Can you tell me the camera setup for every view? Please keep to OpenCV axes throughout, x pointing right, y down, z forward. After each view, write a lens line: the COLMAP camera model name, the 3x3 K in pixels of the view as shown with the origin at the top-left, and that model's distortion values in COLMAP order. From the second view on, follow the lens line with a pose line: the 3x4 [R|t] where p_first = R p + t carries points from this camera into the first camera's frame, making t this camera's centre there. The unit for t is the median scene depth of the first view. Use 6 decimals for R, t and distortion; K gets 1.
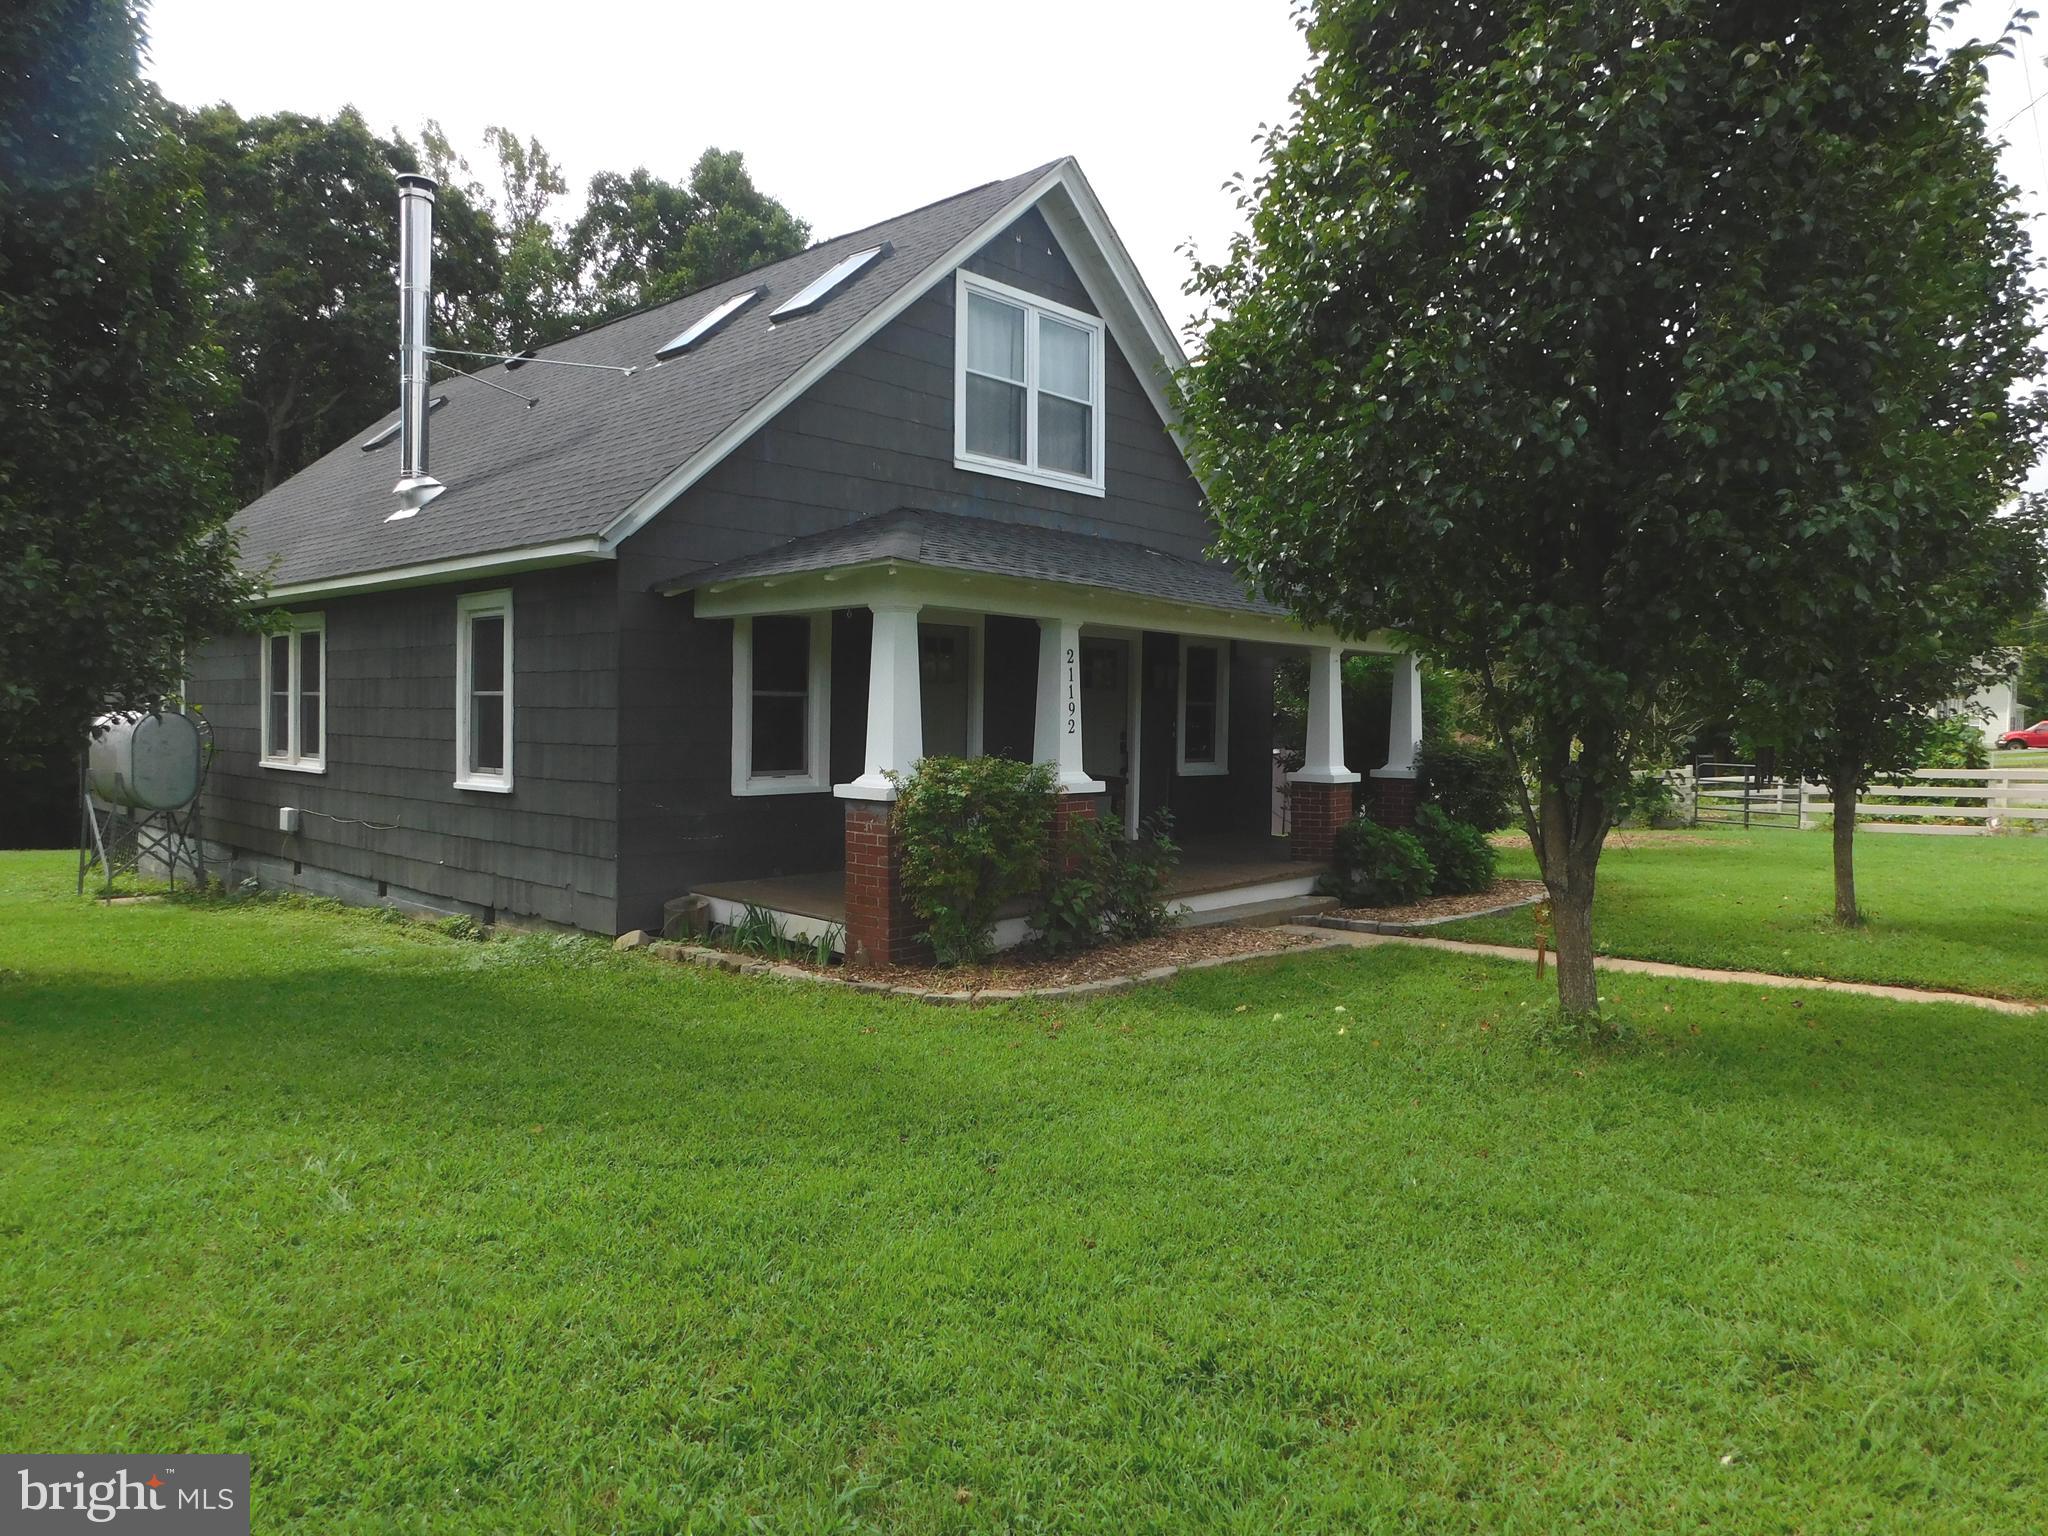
lens RADIAL K [[1345.8, 0, 1024.0], [0, 1345.8, 768.0], [0, 0, 1]] dist [-0.005588, -0.000188]
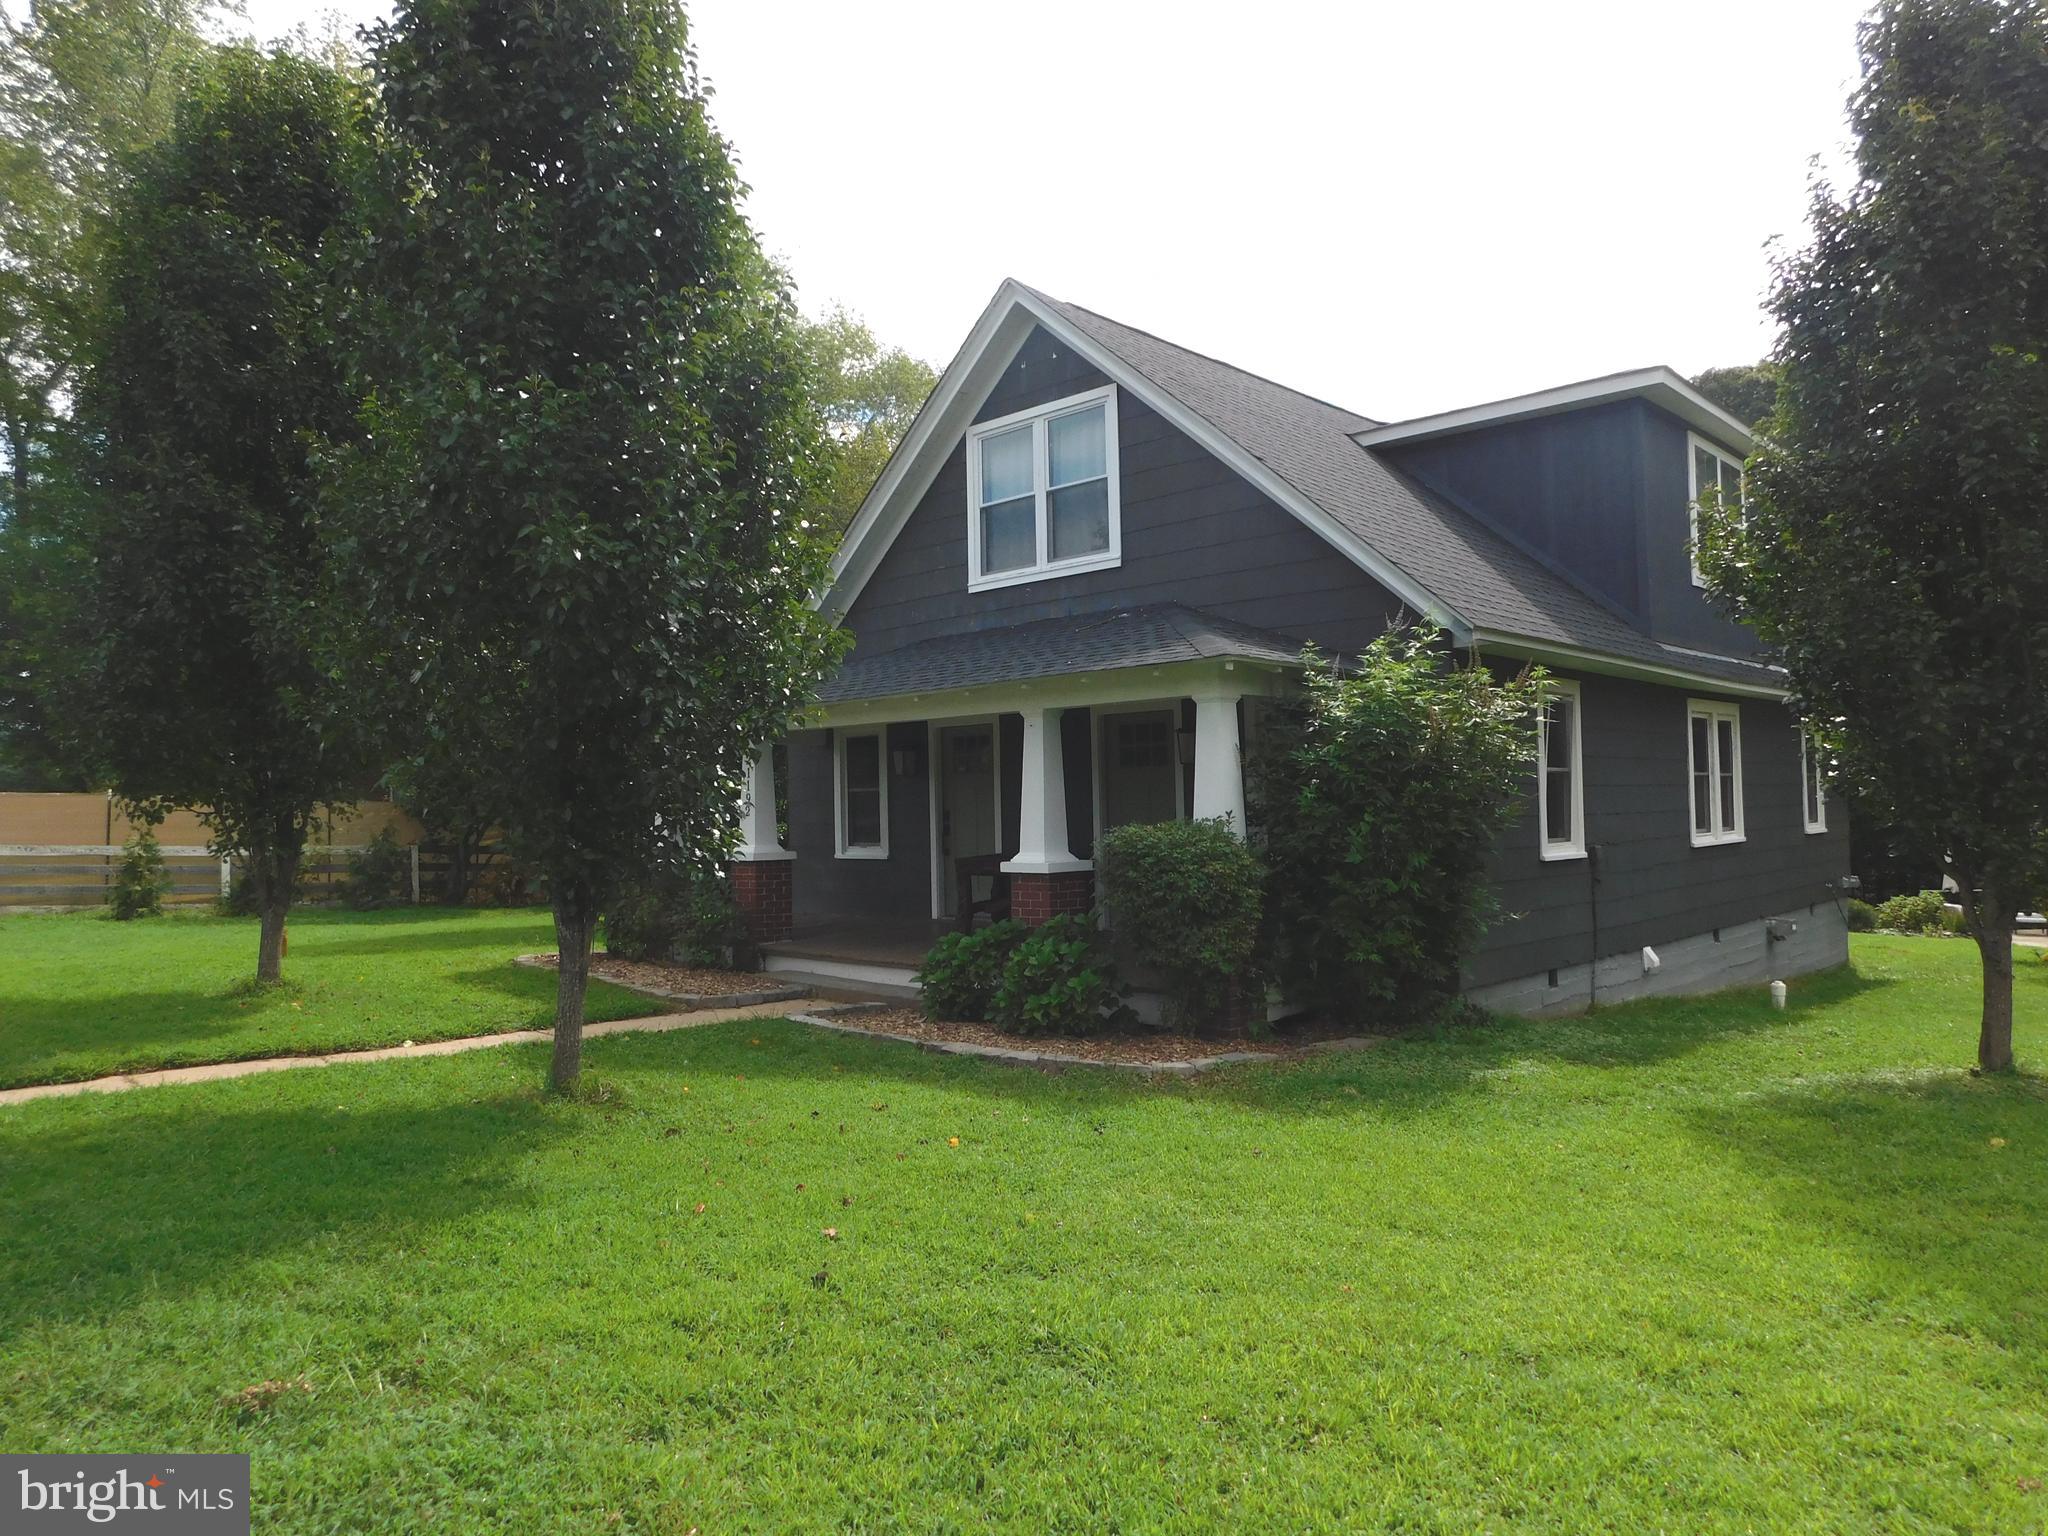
lens RADIAL K [[1345.8, 0, 1024.0], [0, 1345.8, 768.0], [0, 0, 1]] dist [-0.005588, -0.000188]
pose [[0.019137, -0.042328, -0.998920, 1.066969], [-0.003338, 0.999095, -0.042400, -0.017865], [0.999811, 0.004146, 0.018978, 0.969657]]
